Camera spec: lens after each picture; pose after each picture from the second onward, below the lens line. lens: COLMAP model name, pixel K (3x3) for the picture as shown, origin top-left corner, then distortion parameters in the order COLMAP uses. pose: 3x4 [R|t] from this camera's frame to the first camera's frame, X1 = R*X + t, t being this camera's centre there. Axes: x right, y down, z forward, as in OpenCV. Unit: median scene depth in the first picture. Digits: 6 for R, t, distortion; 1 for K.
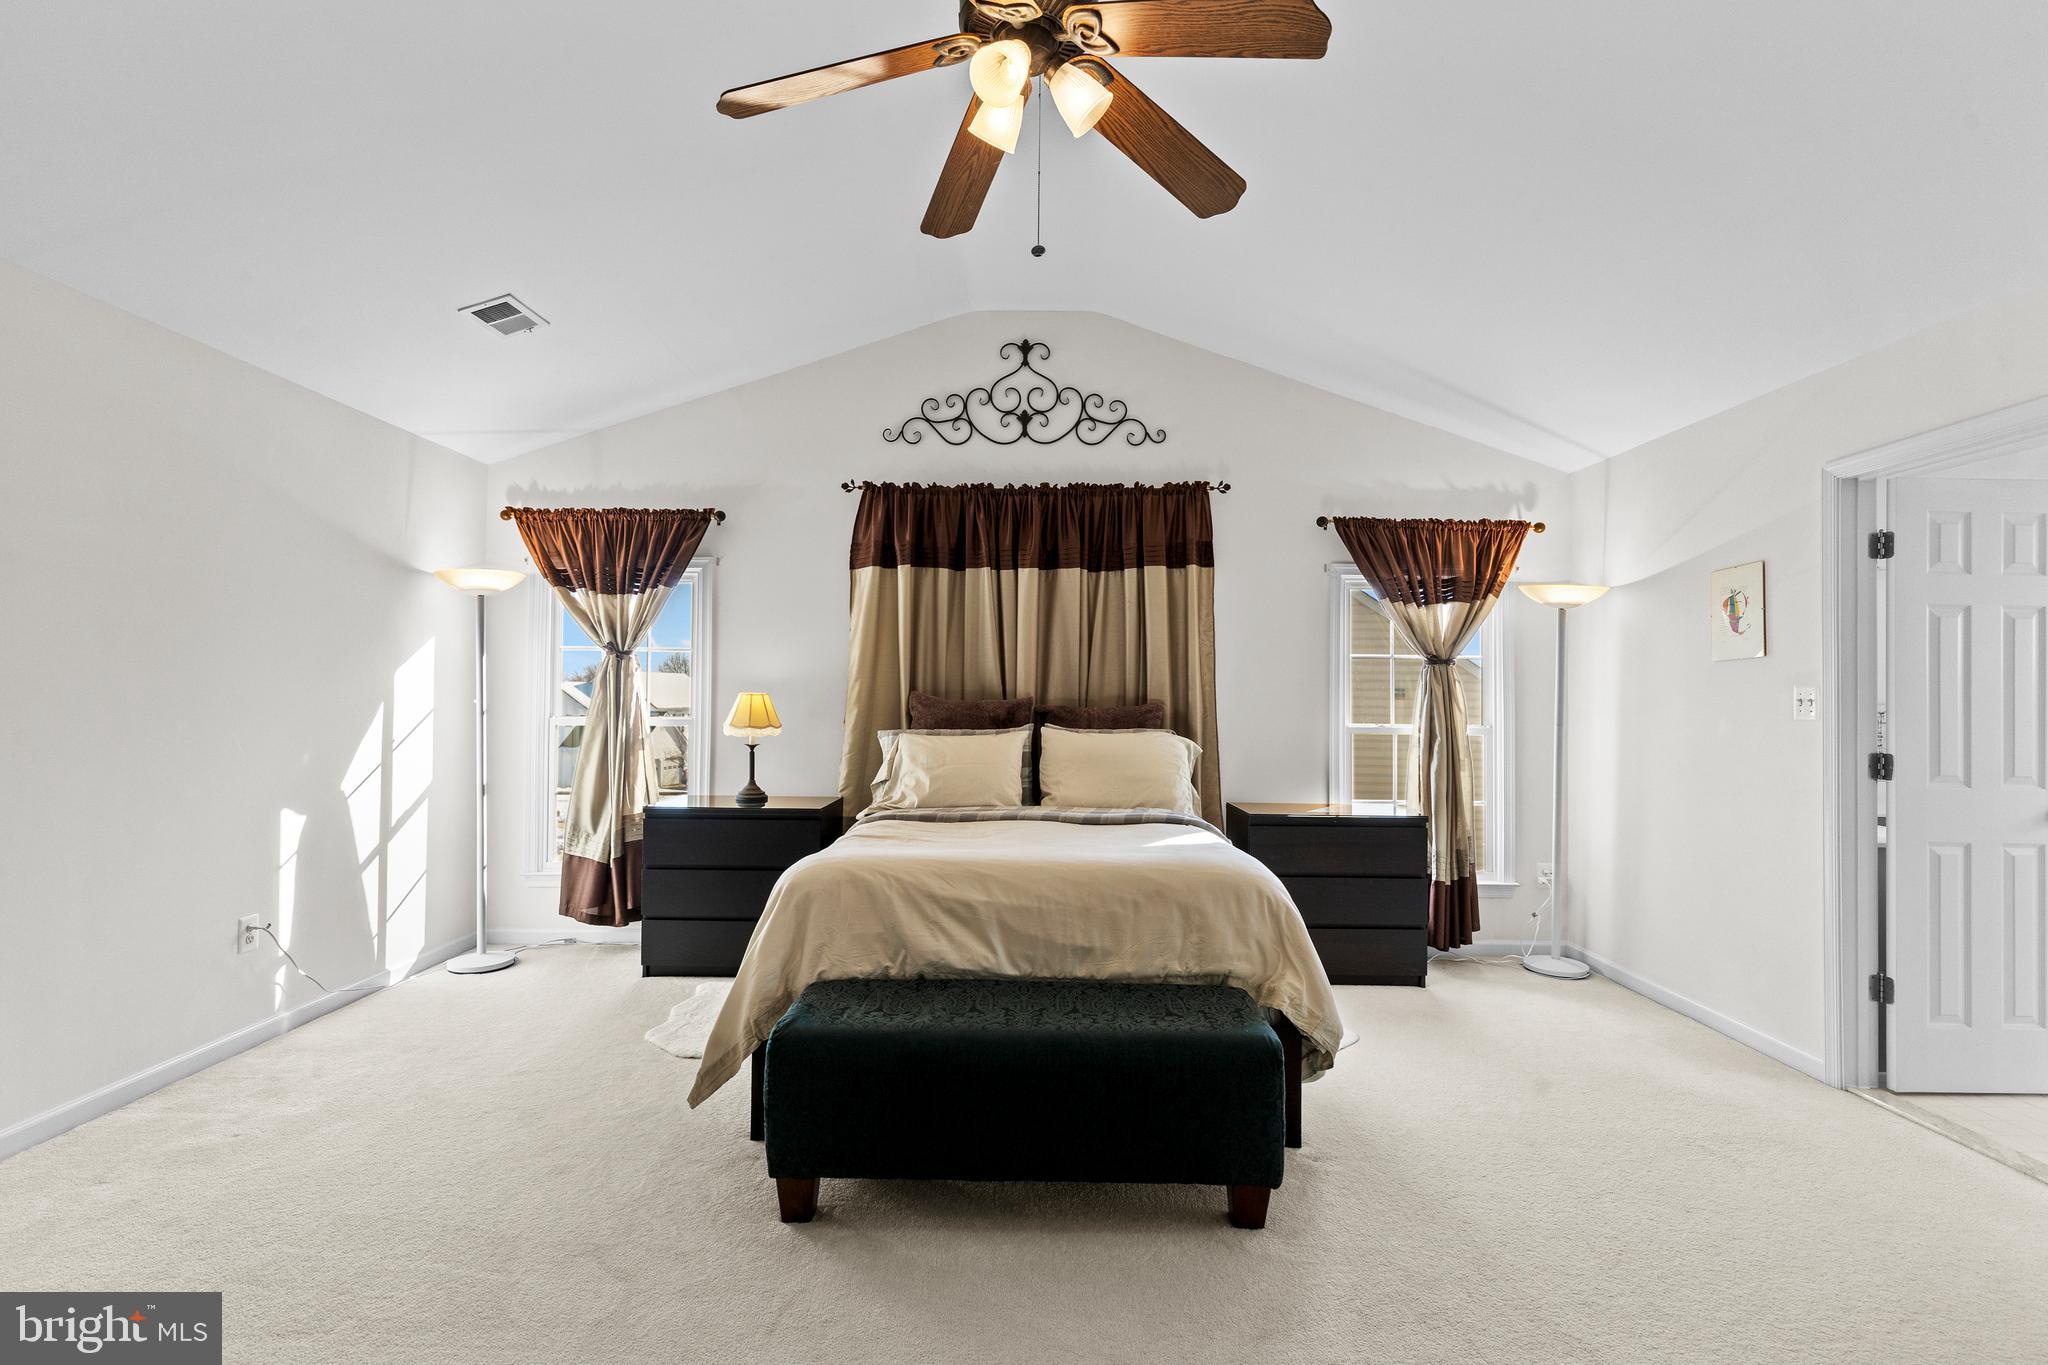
lens RADIAL K [[987.8, 0, 1029.1], [0, 987.8, 688.9], [0, 0, 1]] dist [0.000725, -0.000009]
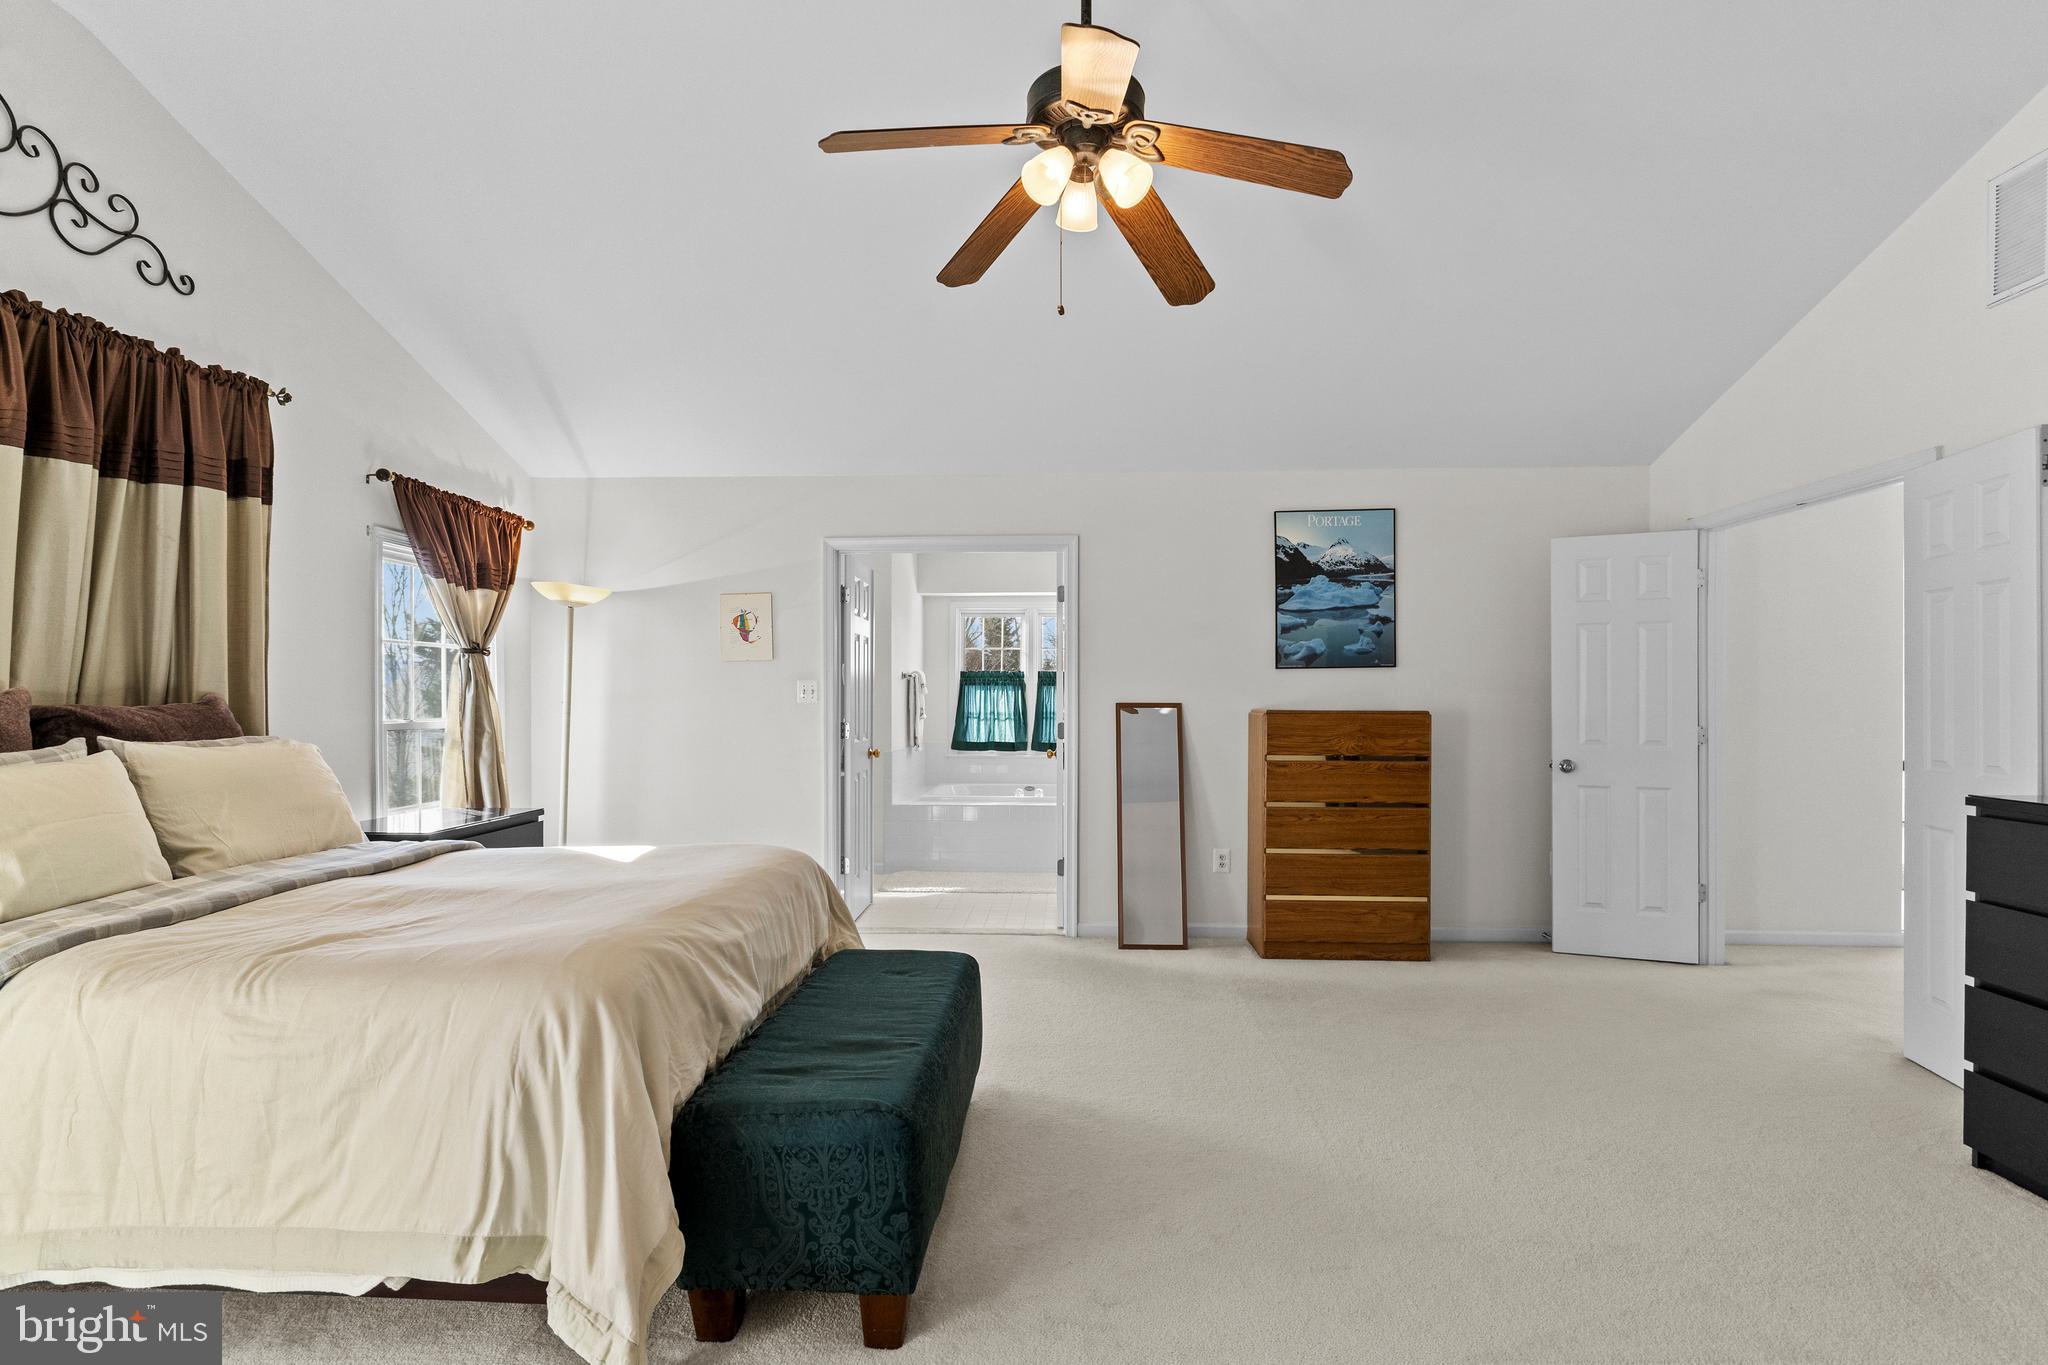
lens RADIAL K [[980.6, 0, 1028.9], [0, 980.6, 702.1], [0, 0, 1]] dist [0.001962, 0.000067]
pose [[0.043966, -0.015885, 0.998907, -0.501601], [-0.012399, 0.999788, 0.016445, 0.000173], [-0.998956, -0.013109, 0.043760, 0.425055]]
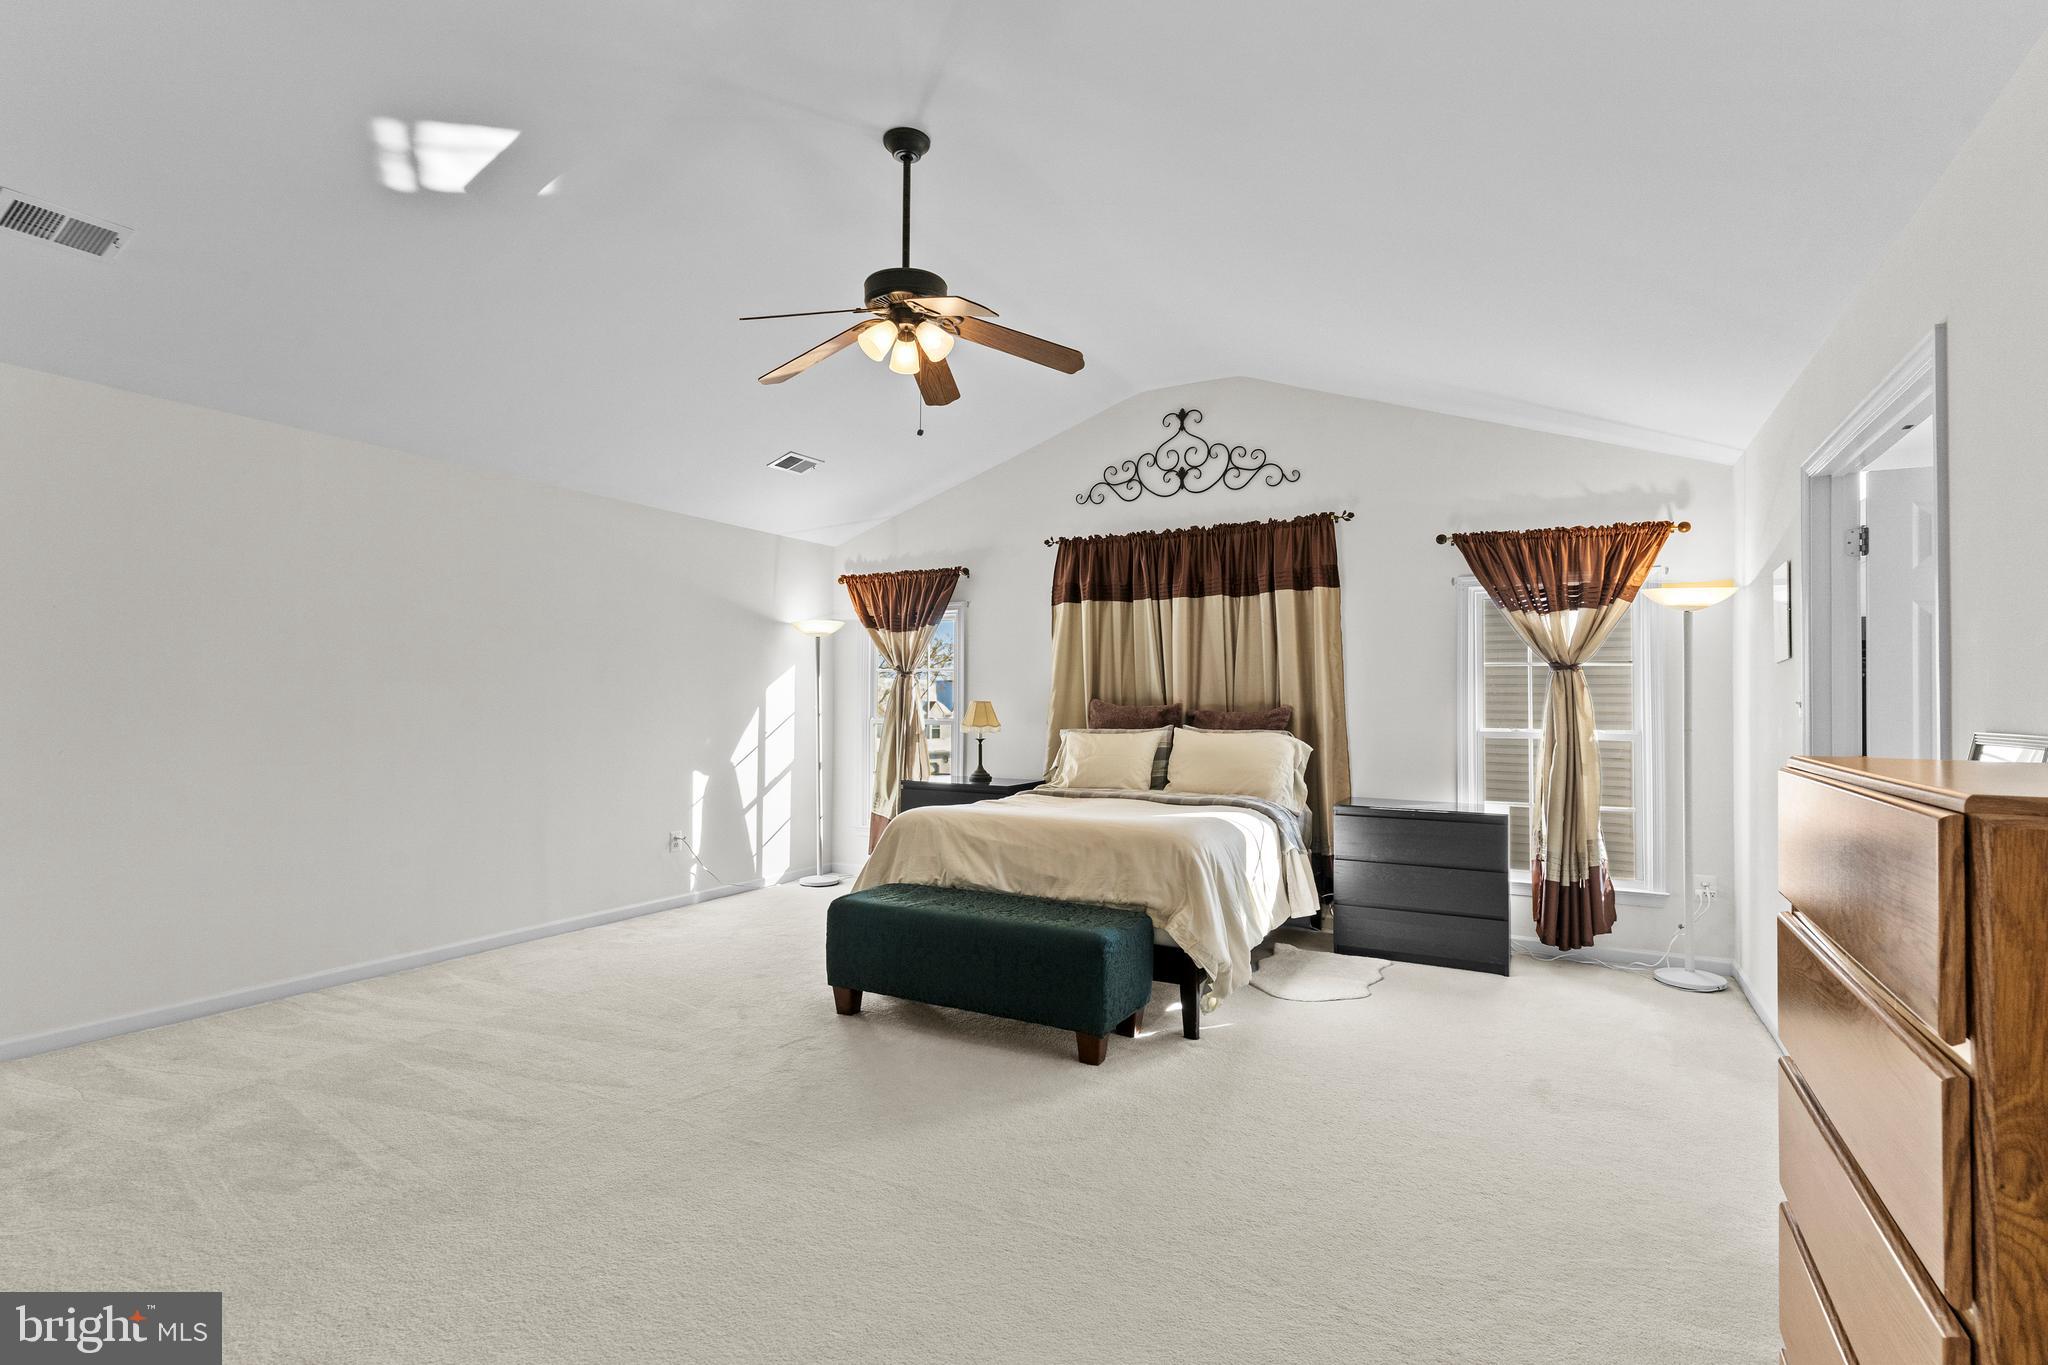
lens RADIAL K [[987.7, 0, 1020.7], [0, 987.7, 694.0], [0, 0, 1]] dist [0.001293, -0.000844]
pose [[0.877759, -0.007735, -0.479040, 0.409171], [0.005711, 0.999968, -0.005681, 0.002551], [0.479069, 0.002251, 0.877774, -0.162632]]
